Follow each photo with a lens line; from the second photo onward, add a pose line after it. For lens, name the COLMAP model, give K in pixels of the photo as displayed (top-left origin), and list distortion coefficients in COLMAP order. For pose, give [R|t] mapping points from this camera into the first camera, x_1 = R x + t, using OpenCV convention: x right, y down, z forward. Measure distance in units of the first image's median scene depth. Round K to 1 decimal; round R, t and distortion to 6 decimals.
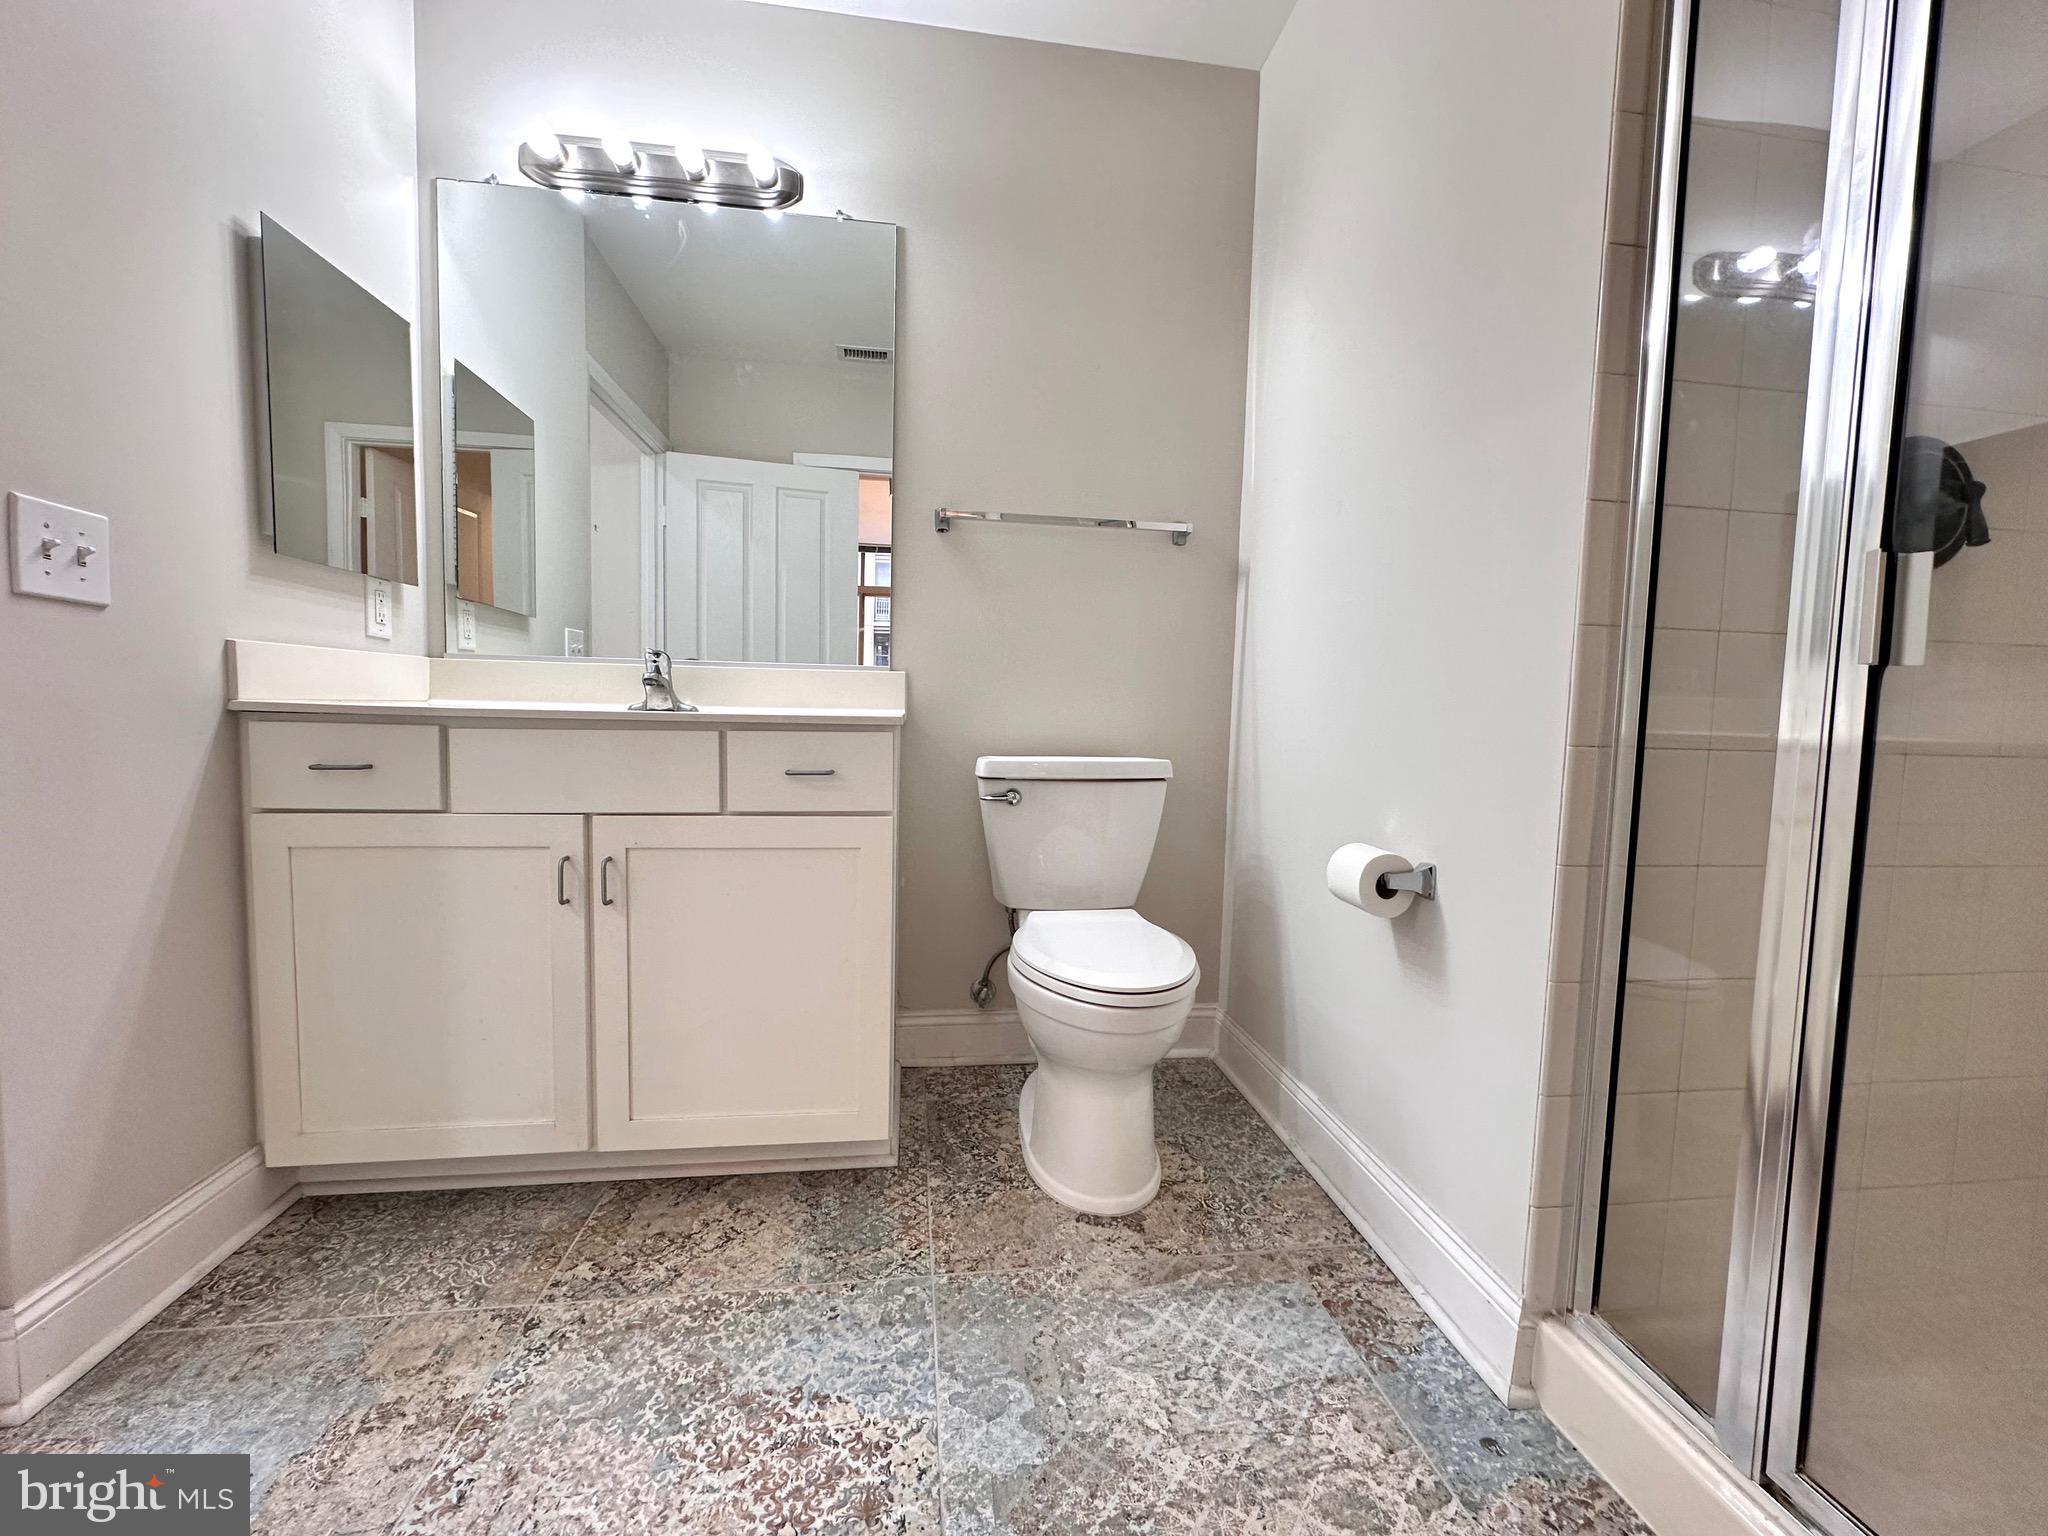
lens RADIAL K [[834.4, 0, 1026.9], [0, 834.4, 769.3], [0, 0, 1]] dist [-0.000602, -0.000224]
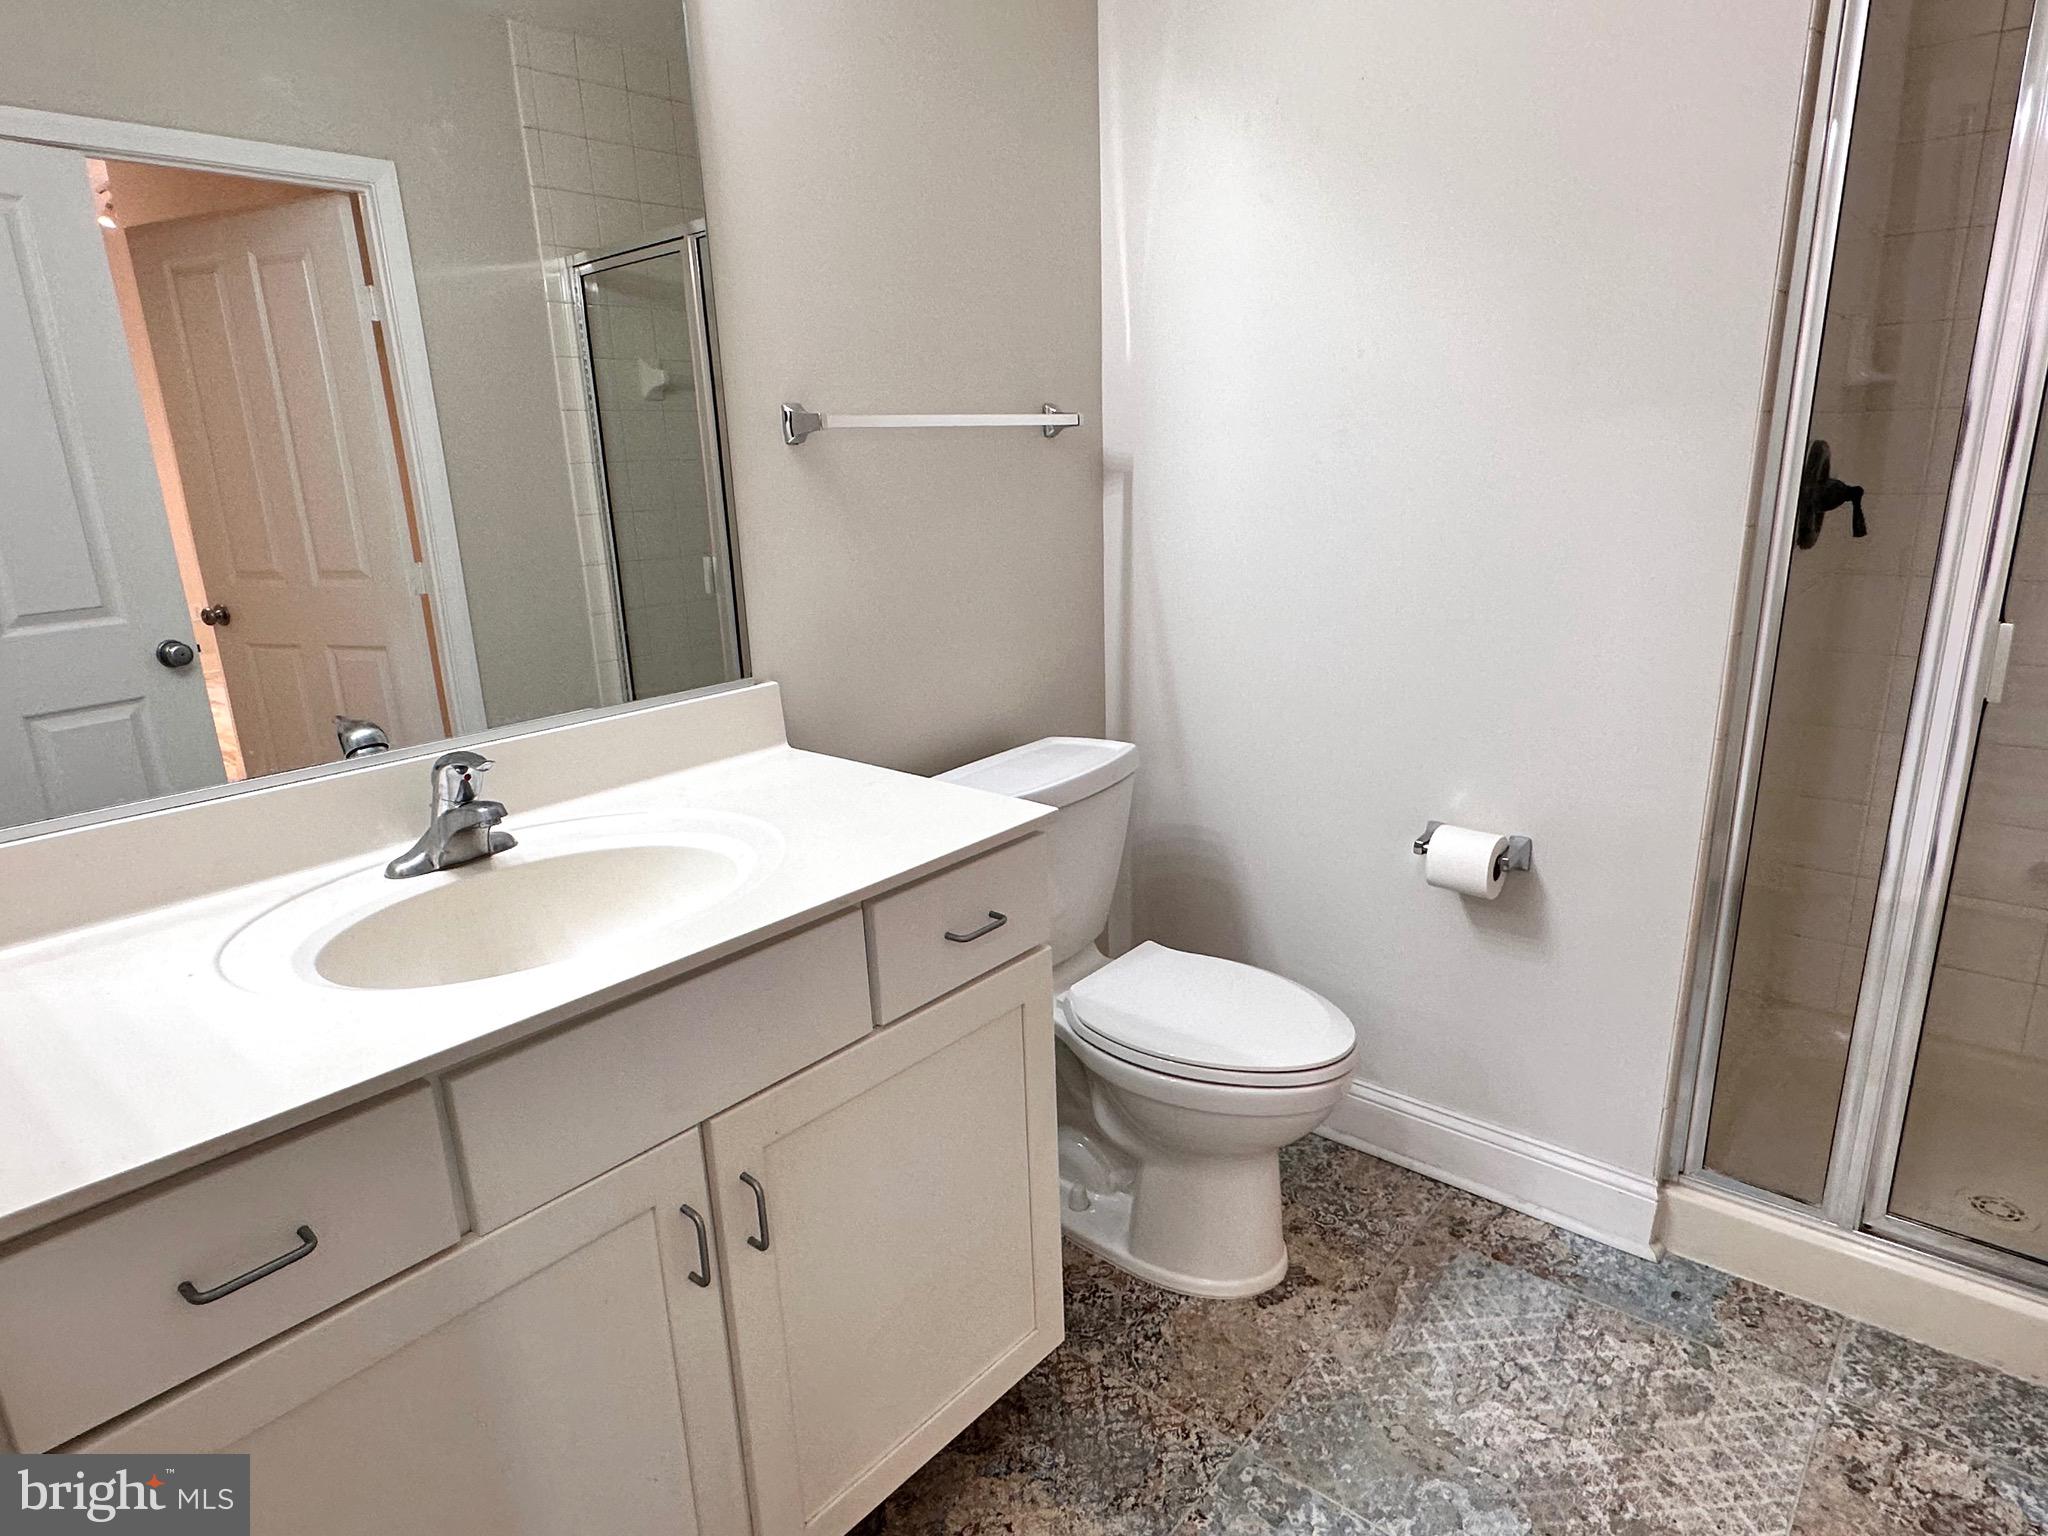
lens RADIAL K [[1220.6, 0, 1021.8], [0, 1220.6, 773.3], [0, 0, 1]] dist [0.001704, -0.000039]
pose [[0.739779, -0.227866, 0.633090, -1.013416], [0.093716, 0.966633, 0.238408, -0.423897], [-0.666291, -0.117039, 0.736450, 0.340016]]
